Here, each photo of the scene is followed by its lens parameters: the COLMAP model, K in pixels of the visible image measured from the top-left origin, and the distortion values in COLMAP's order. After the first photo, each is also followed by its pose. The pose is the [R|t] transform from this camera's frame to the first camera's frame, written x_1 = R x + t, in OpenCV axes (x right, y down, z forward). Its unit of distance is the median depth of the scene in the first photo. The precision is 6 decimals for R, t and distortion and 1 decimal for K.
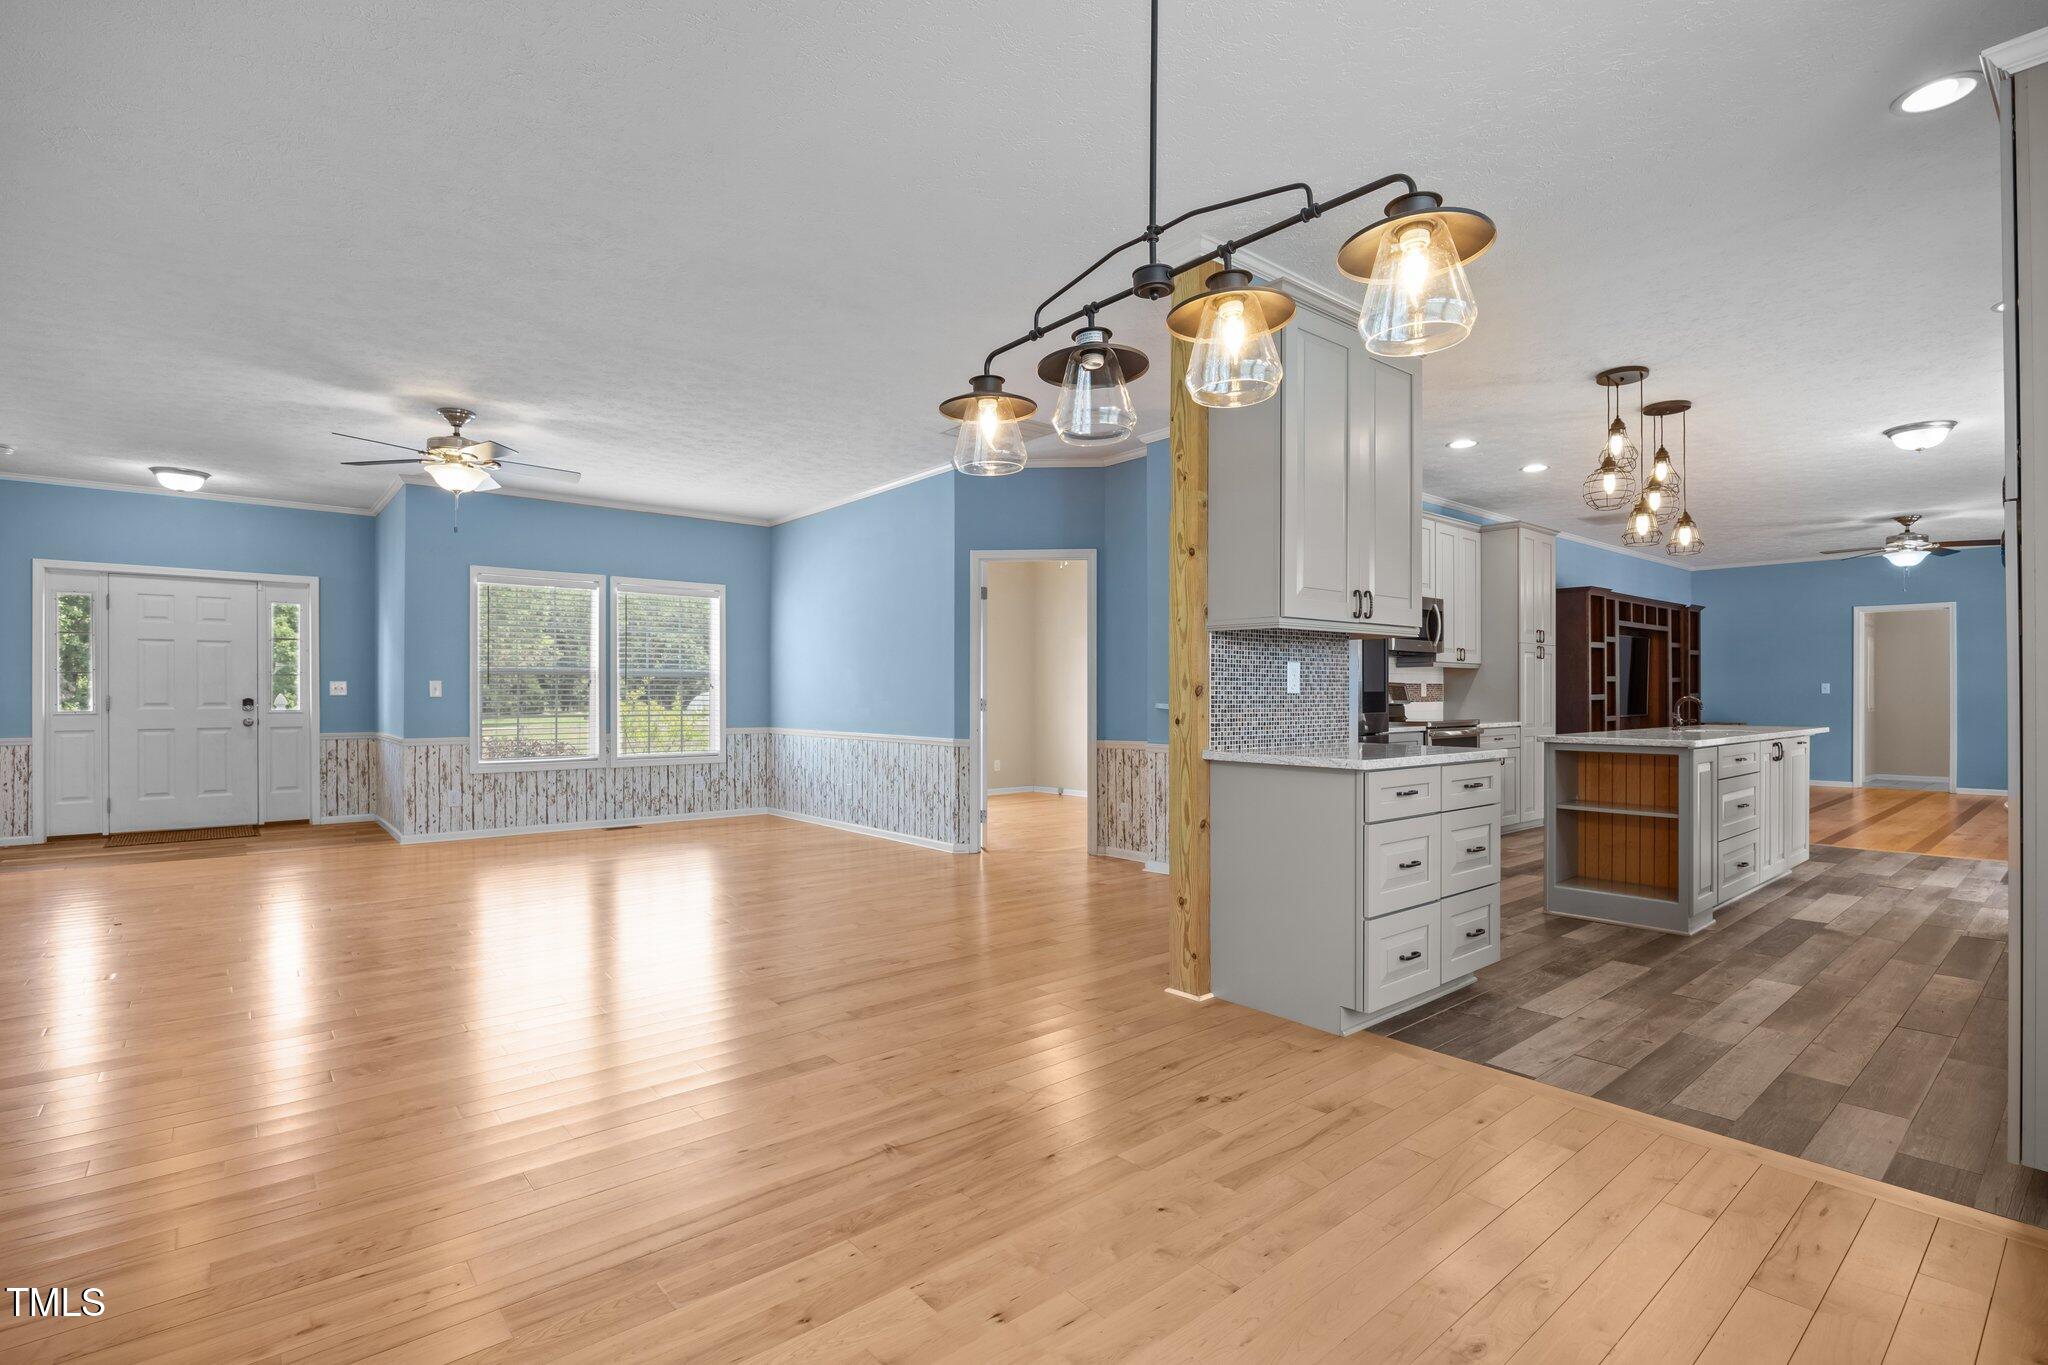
lens RADIAL K [[960.9, 0, 1032.0], [0, 960.9, 693.1], [0, 0, 1]] dist [-0.009590, -0.001092]
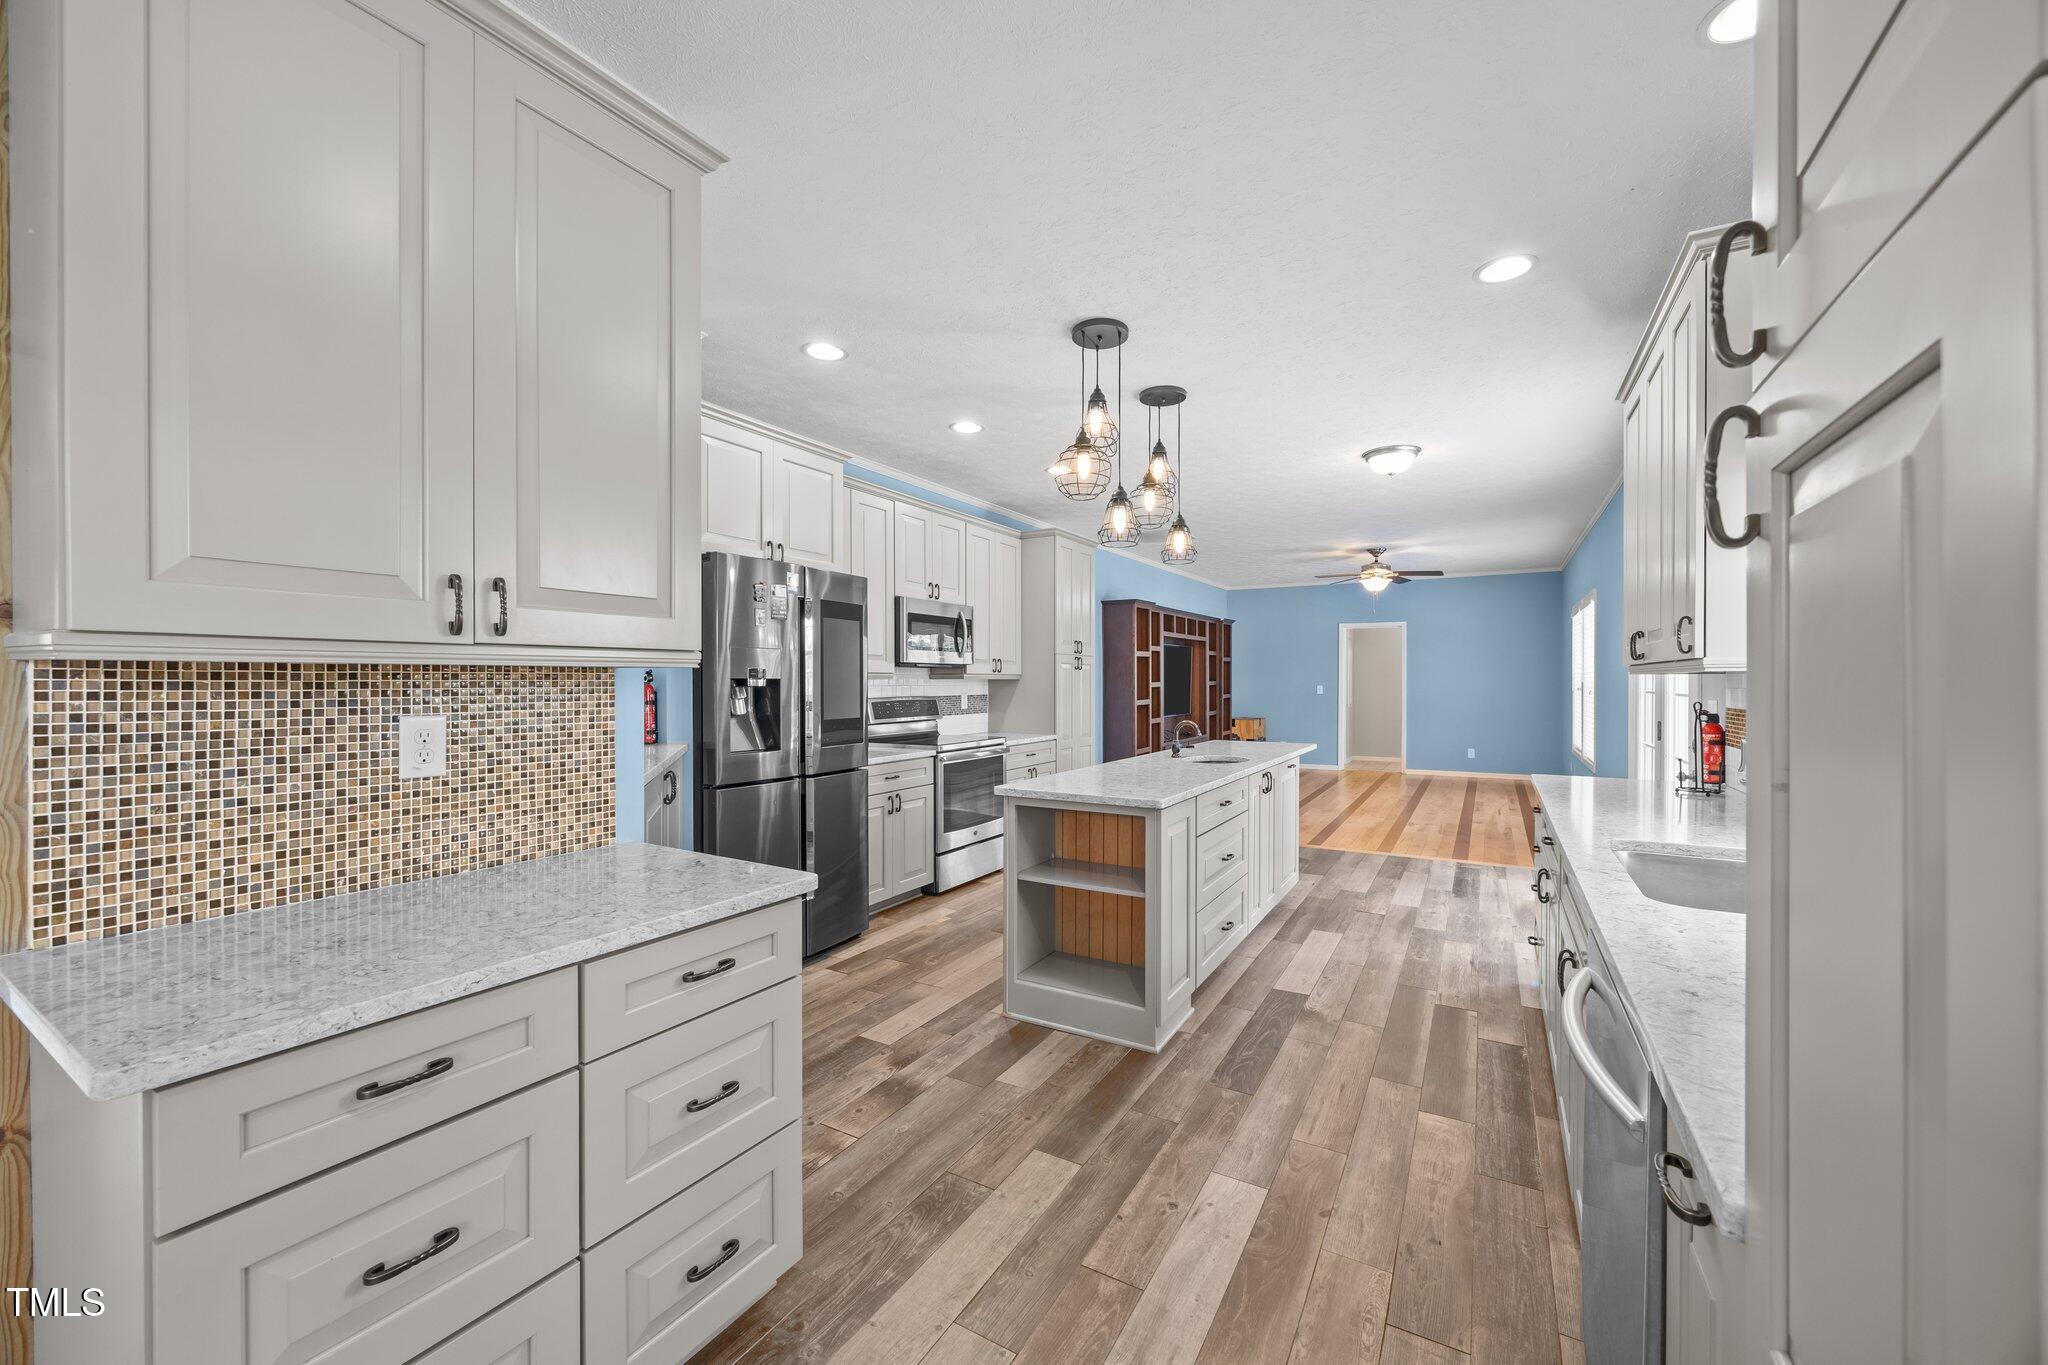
lens RADIAL K [[782.5, 0, 1038.1], [0, 782.5, 682.1], [0, 0, 1]] dist [-0.003655, -0.000483]
pose [[0.942036, 0.000001, 0.335513, 0.299379], [-0.001441, 0.999991, 0.004043, -0.035536], [-0.335510, -0.004292, 0.942027, 0.341073]]
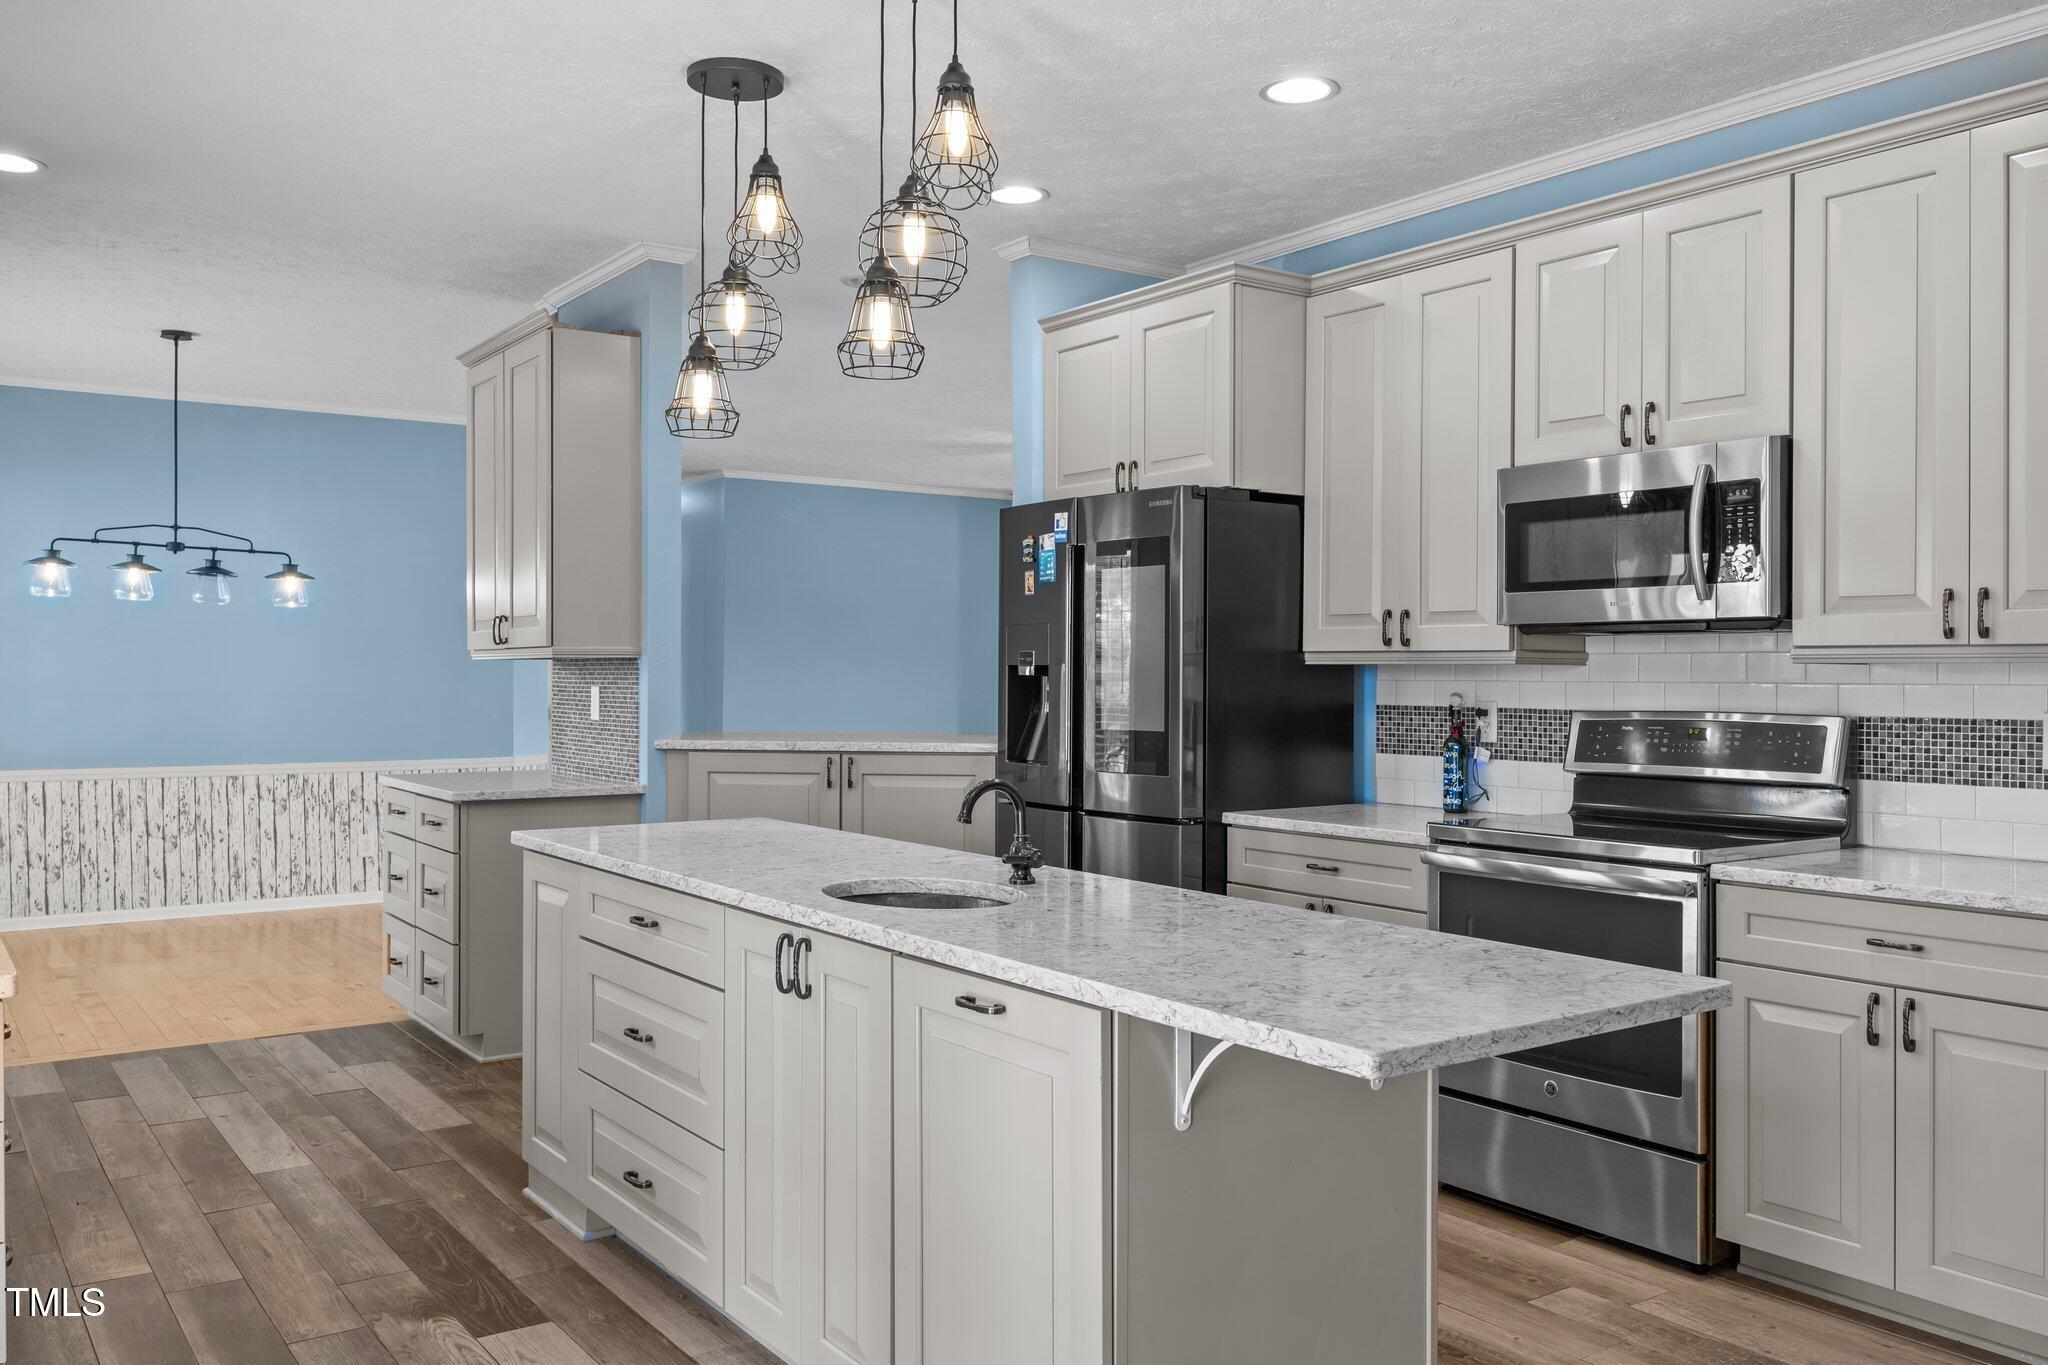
lens RADIAL K [[1630.0, 0, 1022.3], [0, 1630.0, 674.1], [0, 0, 1]] dist [0.003841, -0.011488]
pose [[-0.090454, 0.000292, -0.995901, 1.222985], [0.000216, 1.000000, 0.000273, -0.030557], [0.995901, -0.000190, -0.090454, 1.054861]]
